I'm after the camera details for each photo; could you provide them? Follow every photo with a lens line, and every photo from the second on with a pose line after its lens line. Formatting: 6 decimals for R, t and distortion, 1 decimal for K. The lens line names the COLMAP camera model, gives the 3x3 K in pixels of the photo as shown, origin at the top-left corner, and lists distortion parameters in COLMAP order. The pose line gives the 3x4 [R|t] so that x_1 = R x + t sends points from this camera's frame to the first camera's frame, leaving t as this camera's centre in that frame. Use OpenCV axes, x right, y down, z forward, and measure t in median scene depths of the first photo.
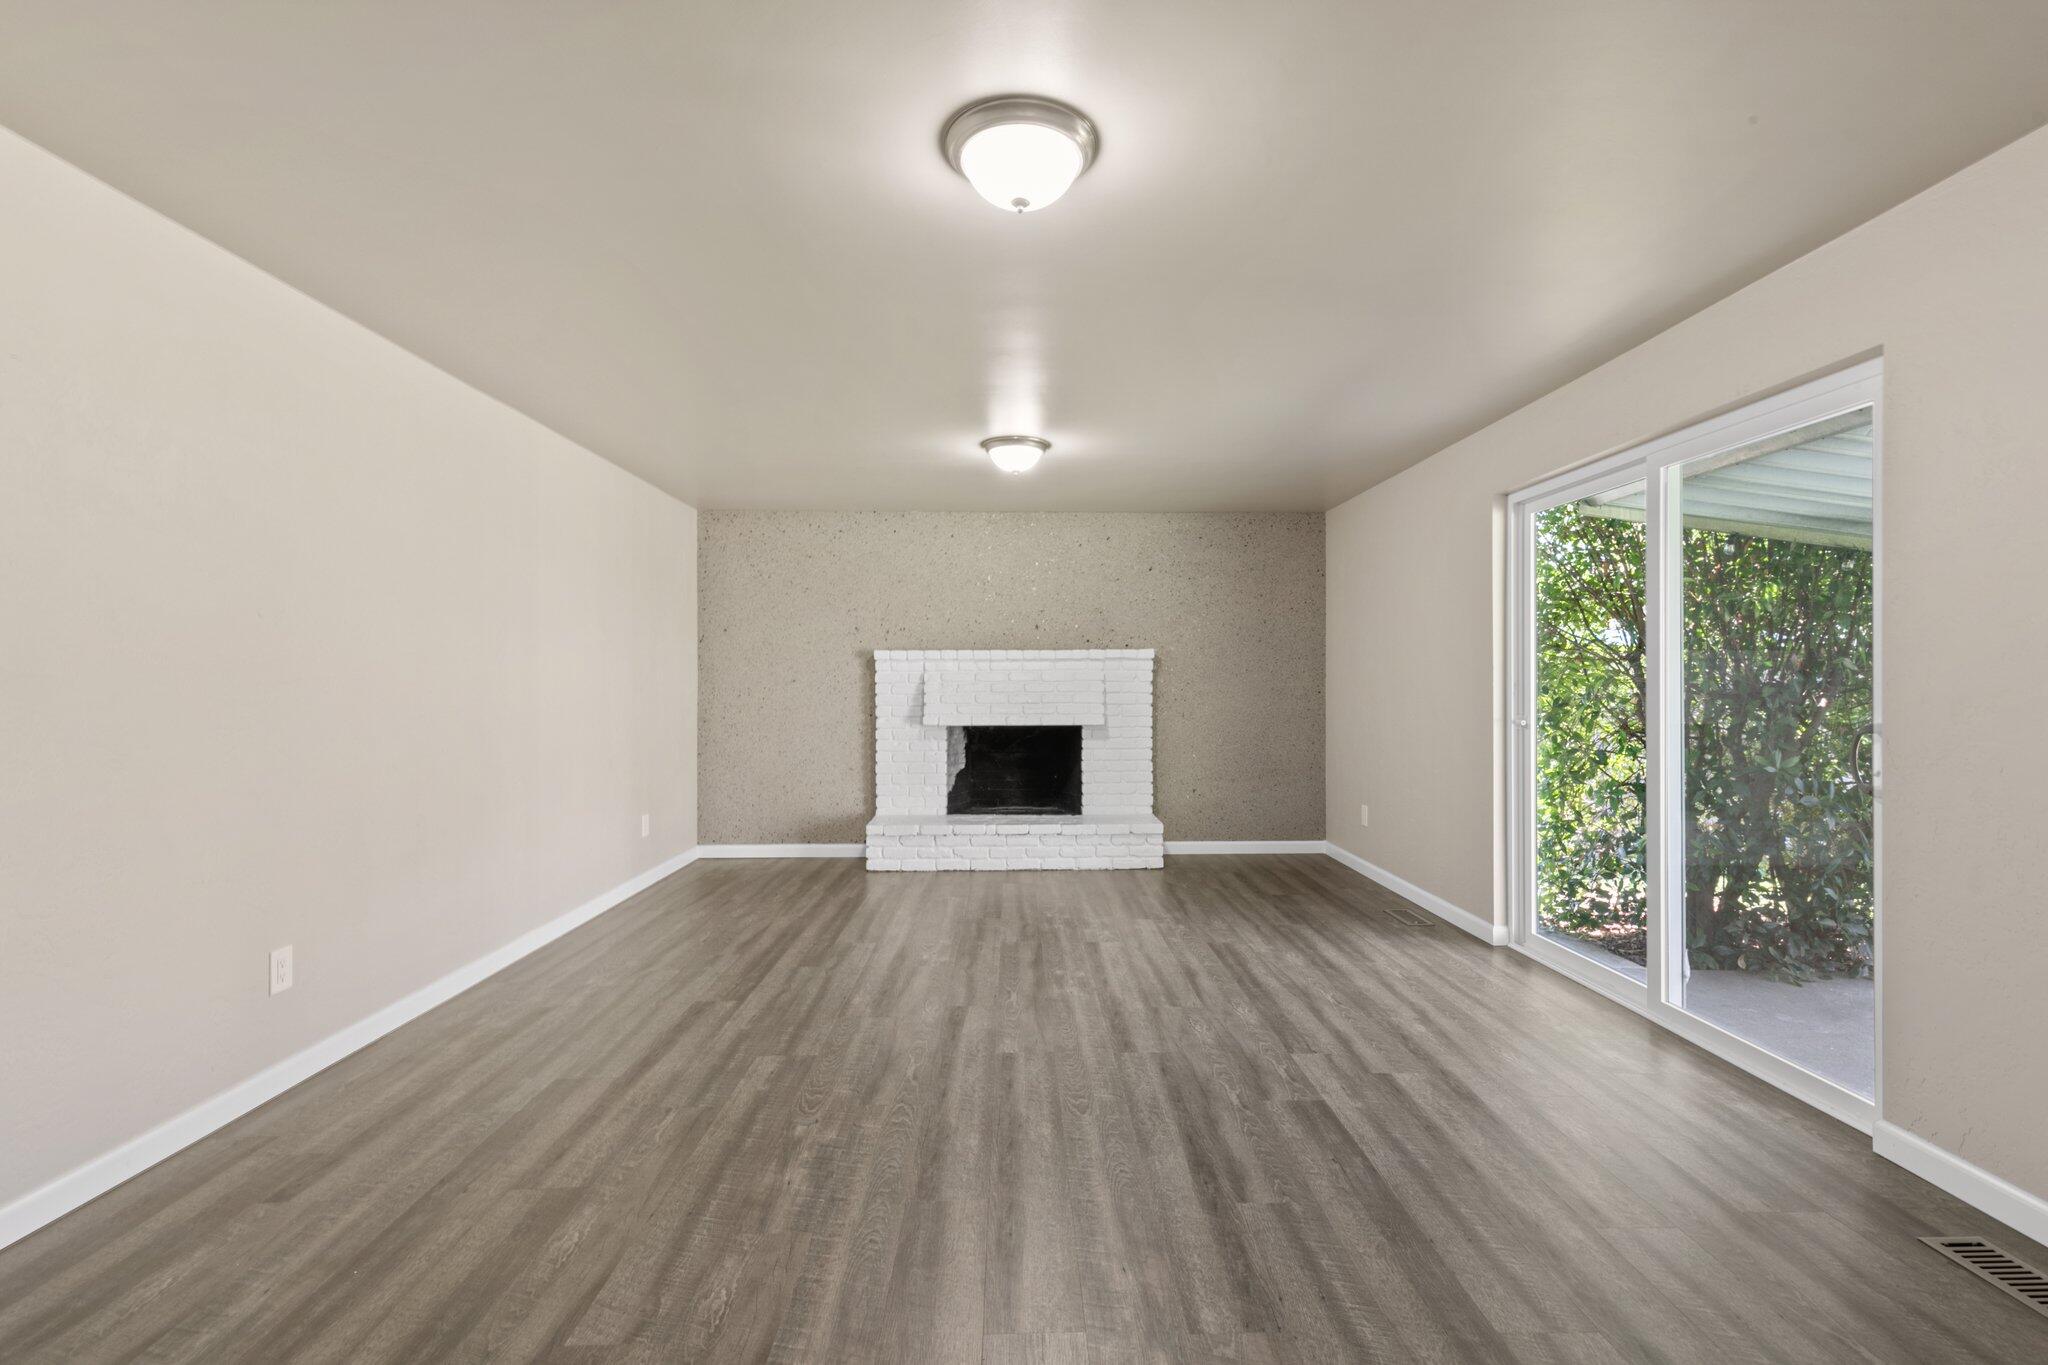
lens RADIAL K [[914.6, 0, 1036.0], [0, 914.6, 683.2], [0, 0, 1]] dist [0.005281, -0.001039]
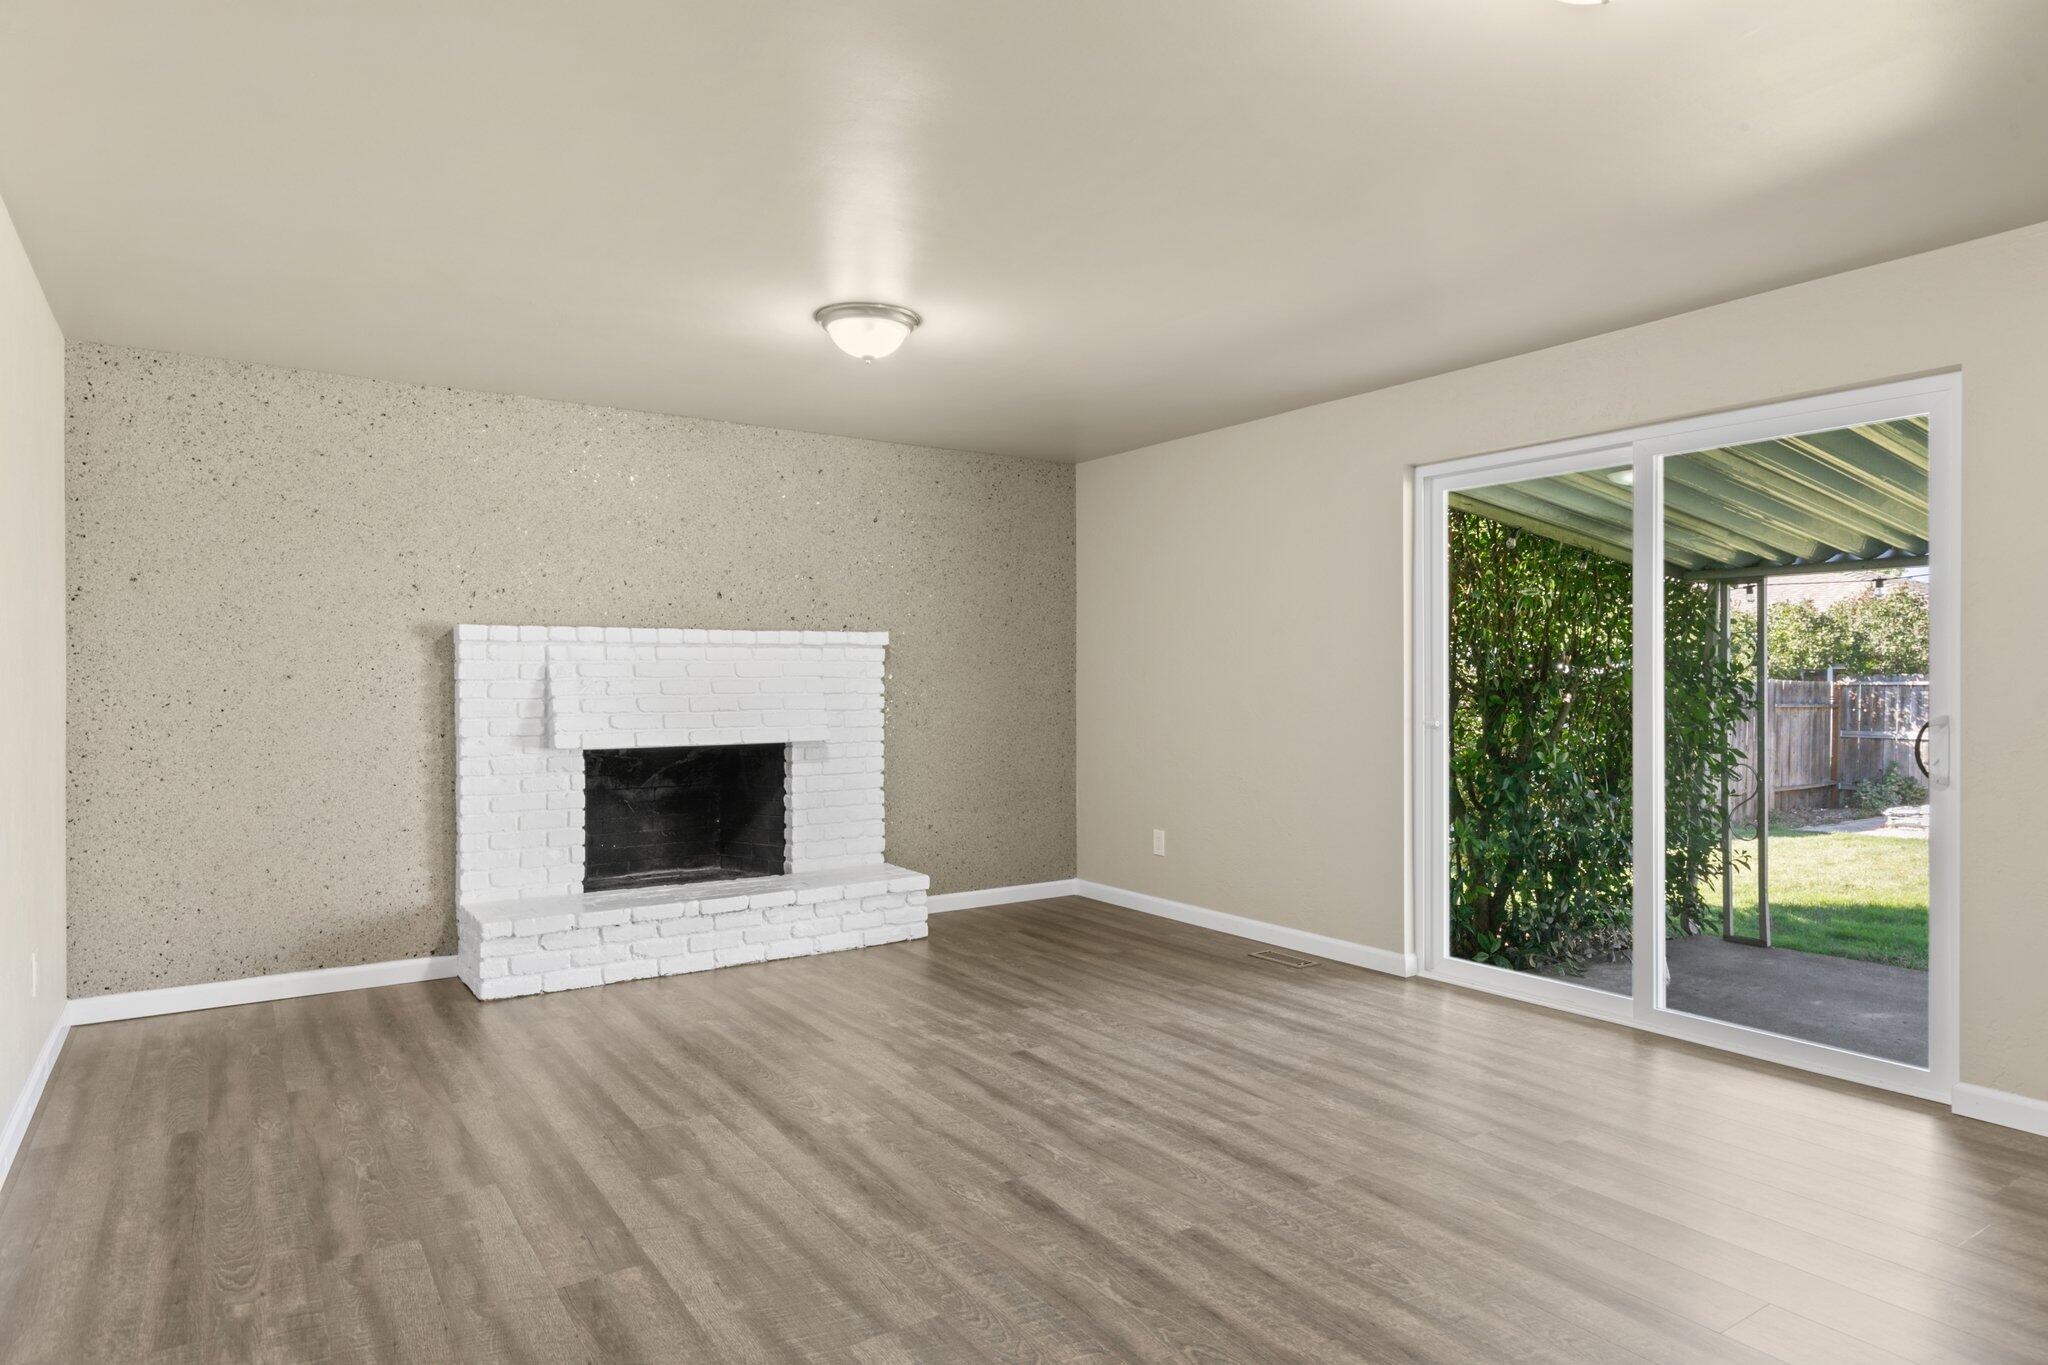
lens RADIAL K [[1198.3, 0, 1024.0], [0, 1198.3, 682.5], [0, 0, 1]] dist [0.001171, 0.000154]
pose [[0.839856, -0.001890, 0.542806, -0.289813], [0.001843, 0.999998, 0.000630, 0.001357], [-0.542806, 0.000471, 0.839858, 0.157280]]
